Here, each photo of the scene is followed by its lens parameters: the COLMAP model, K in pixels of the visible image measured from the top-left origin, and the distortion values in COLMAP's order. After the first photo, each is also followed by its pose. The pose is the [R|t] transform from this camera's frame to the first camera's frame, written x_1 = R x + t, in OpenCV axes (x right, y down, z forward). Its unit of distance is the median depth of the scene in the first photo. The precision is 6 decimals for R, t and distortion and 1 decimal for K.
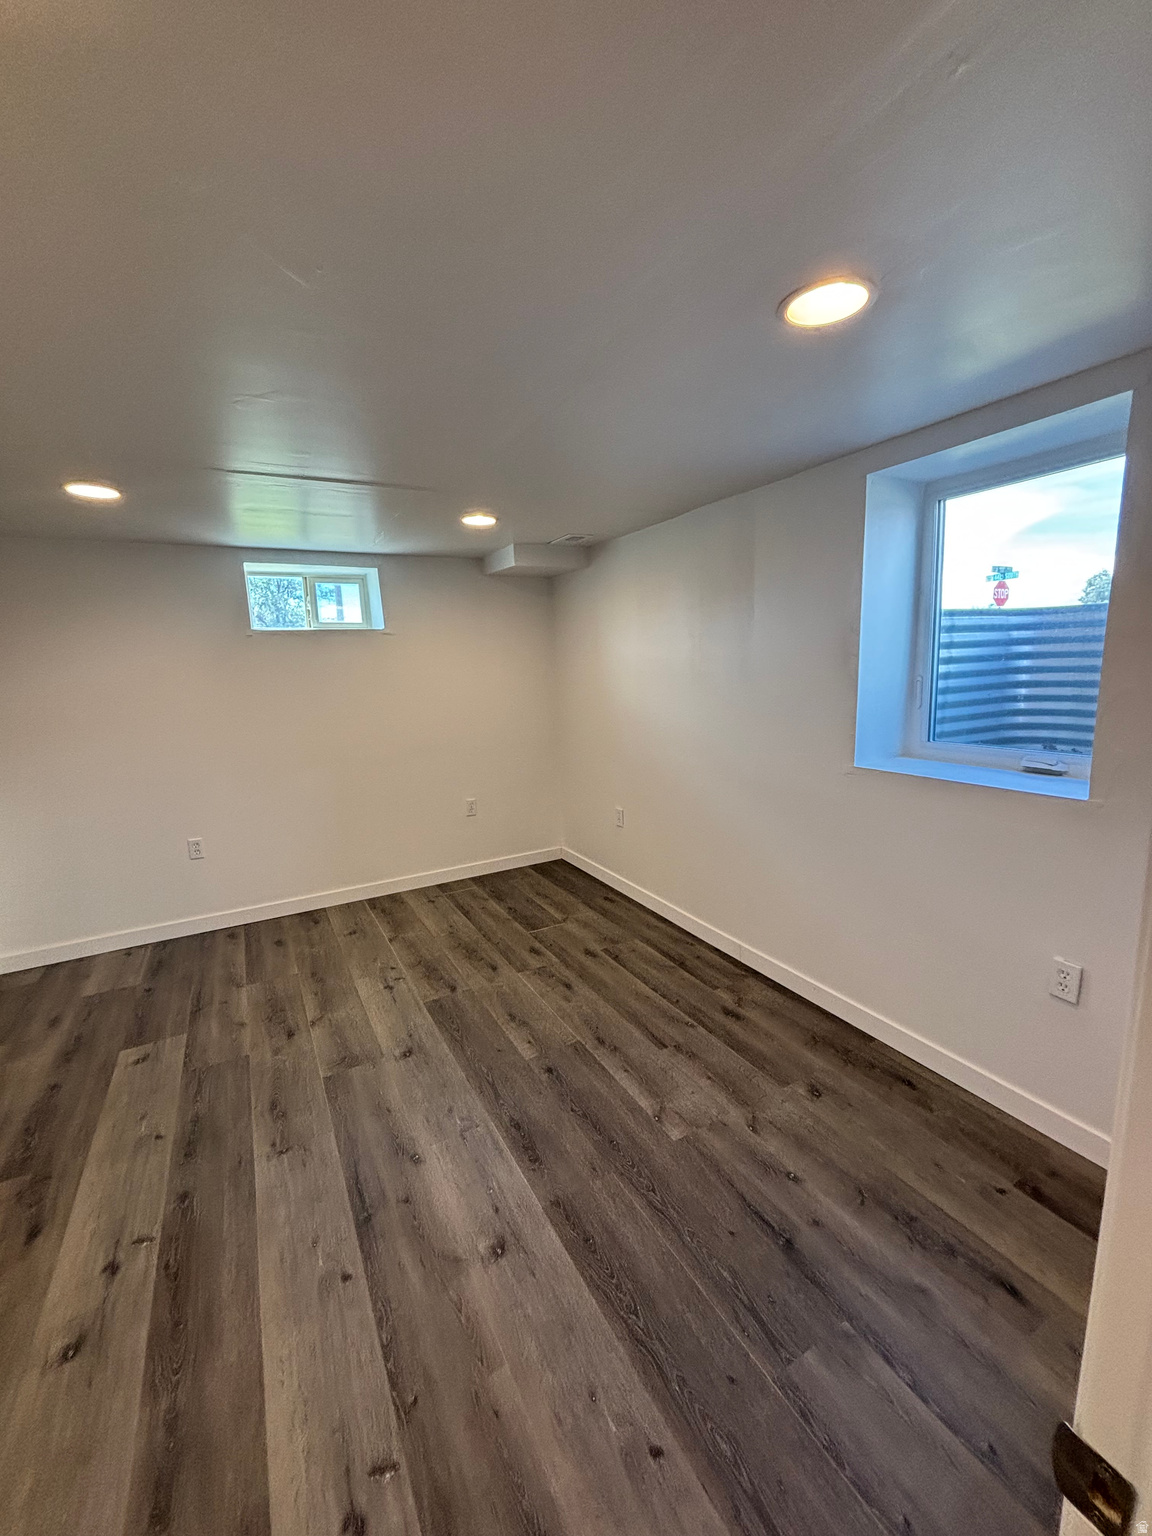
lens RADIAL K [[618.0, 0, 575.8], [0, 618.0, 771.7], [0, 0, 1]] dist [0.000017, 0.000293]
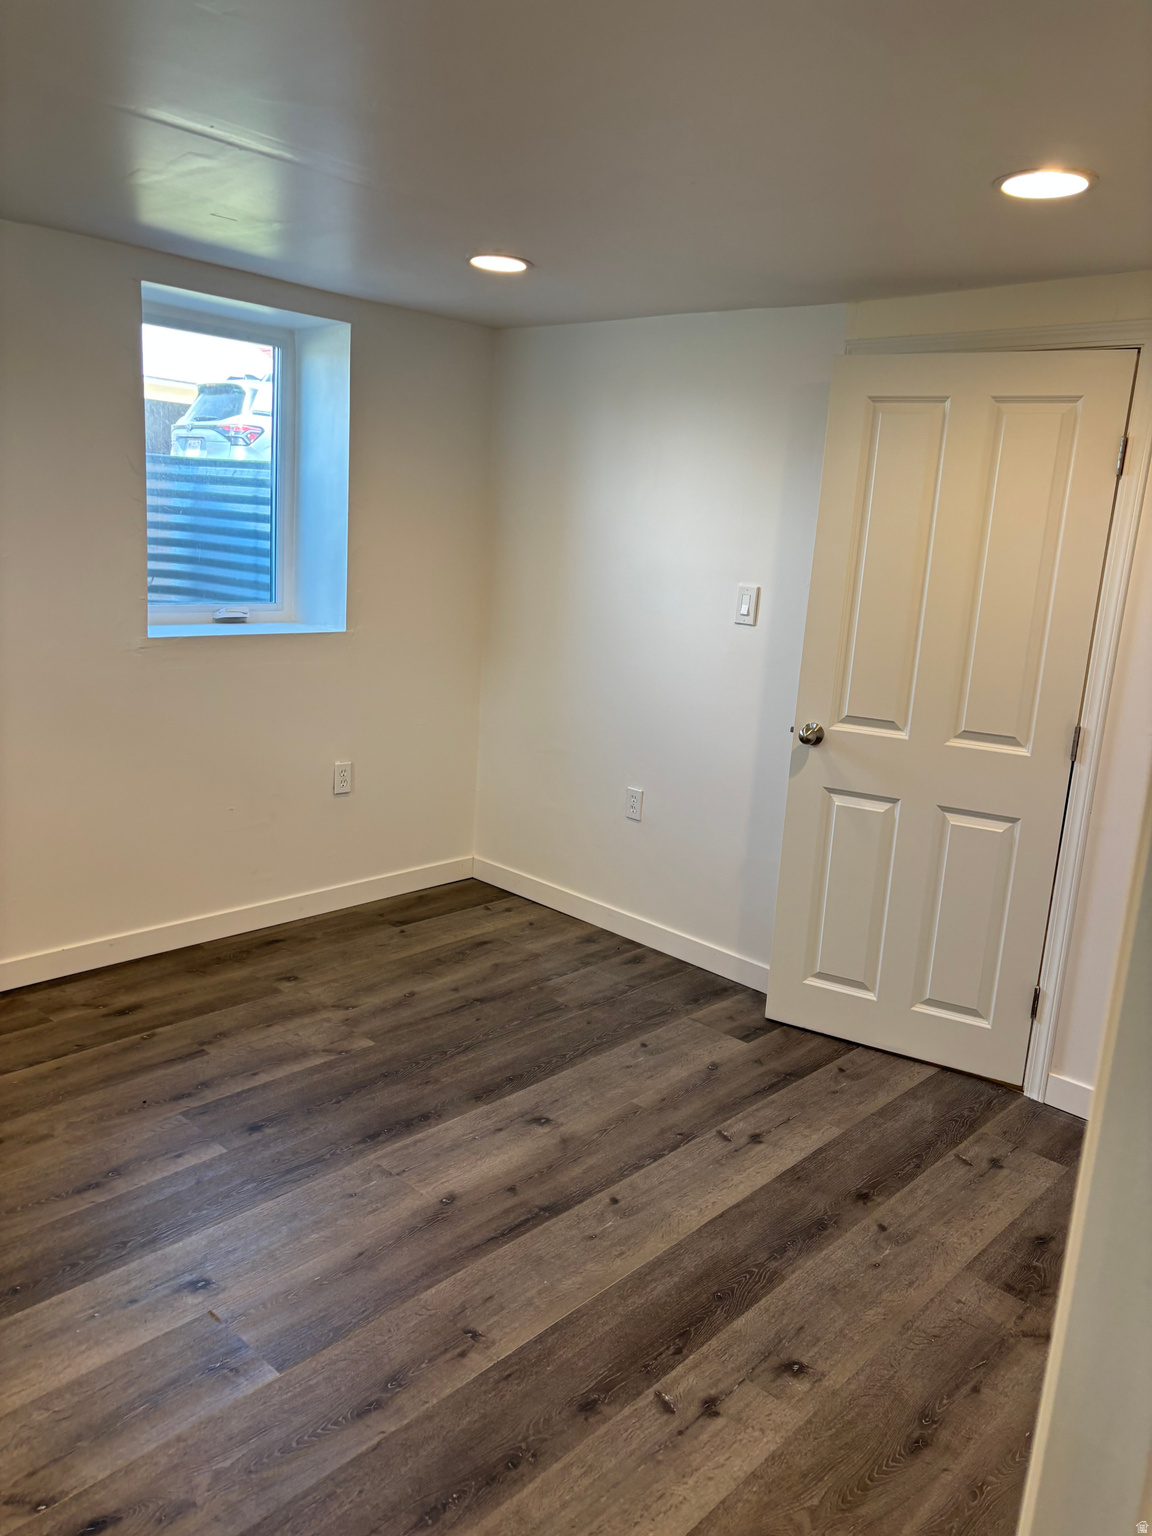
lens RADIAL K [[1166.9, 0, 570.6], [0, 1166.9, 769.8], [0, 0, 1]] dist [0.085093, -0.045542]
pose [[-0.311966, -0.188285, 0.931250, -1.679712], [0.113605, 0.965742, 0.233317, -0.194706], [-0.943277, 0.178582, -0.279888, 1.295748]]
